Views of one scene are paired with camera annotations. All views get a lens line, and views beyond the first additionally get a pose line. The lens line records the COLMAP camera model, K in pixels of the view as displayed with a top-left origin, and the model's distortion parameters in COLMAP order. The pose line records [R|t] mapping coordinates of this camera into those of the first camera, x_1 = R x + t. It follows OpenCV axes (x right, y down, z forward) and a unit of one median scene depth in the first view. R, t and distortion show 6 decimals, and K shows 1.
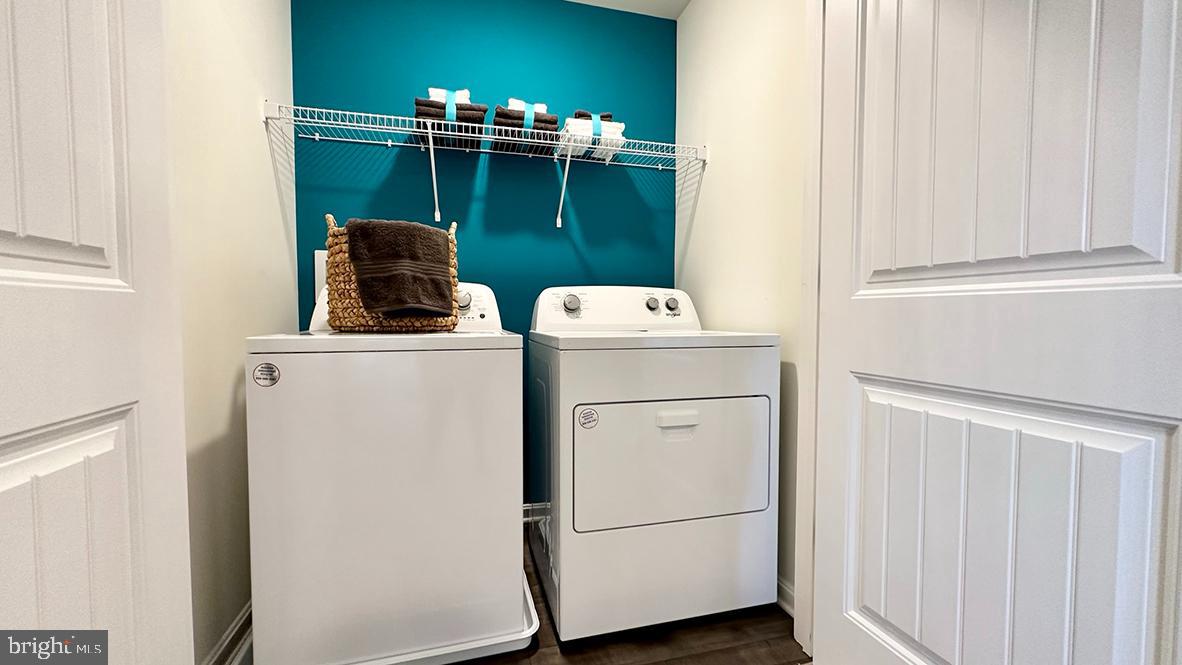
lens RADIAL K [[486.4, 0, 593.6], [0, 486.4, 324.2], [0, 0, 1]] dist [-0.001896, -0.000111]
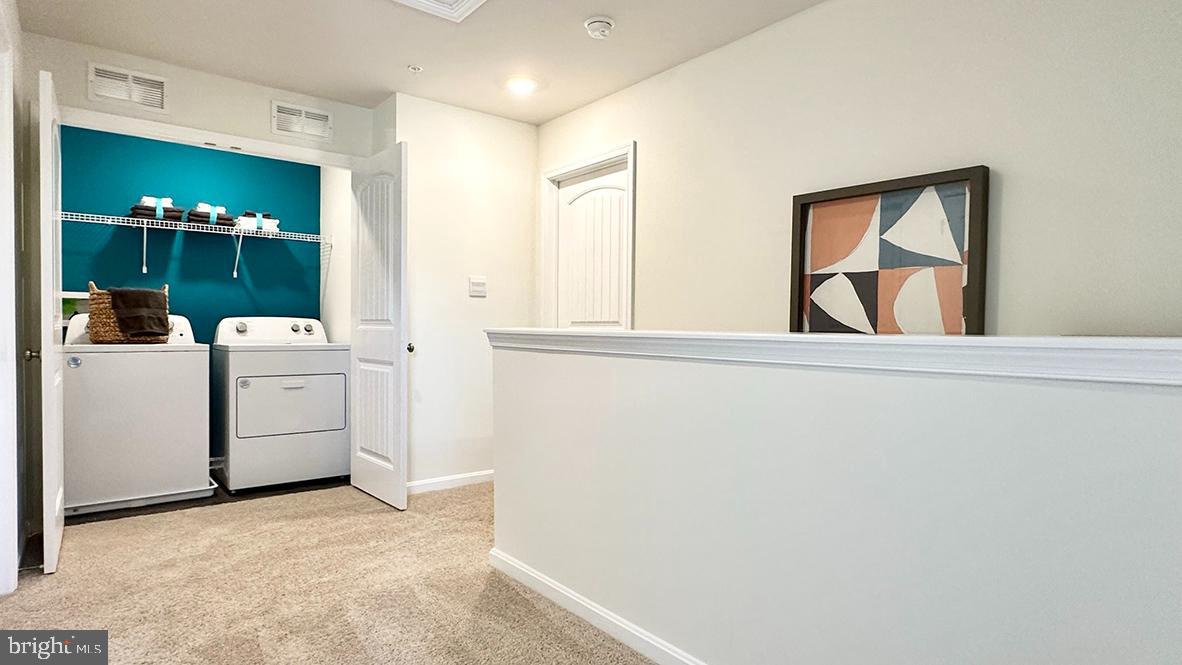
lens RADIAL K [[649.8, 0, 596.4], [0, 649.8, 339.1], [0, 0, 1]] dist [0.001280, 0.001072]
pose [[0.921379, 0.000797, 0.388664, 0.220999], [0.000377, 0.999996, -0.002942, 0.005637], [-0.388665, 0.002857, 0.921375, -1.629961]]
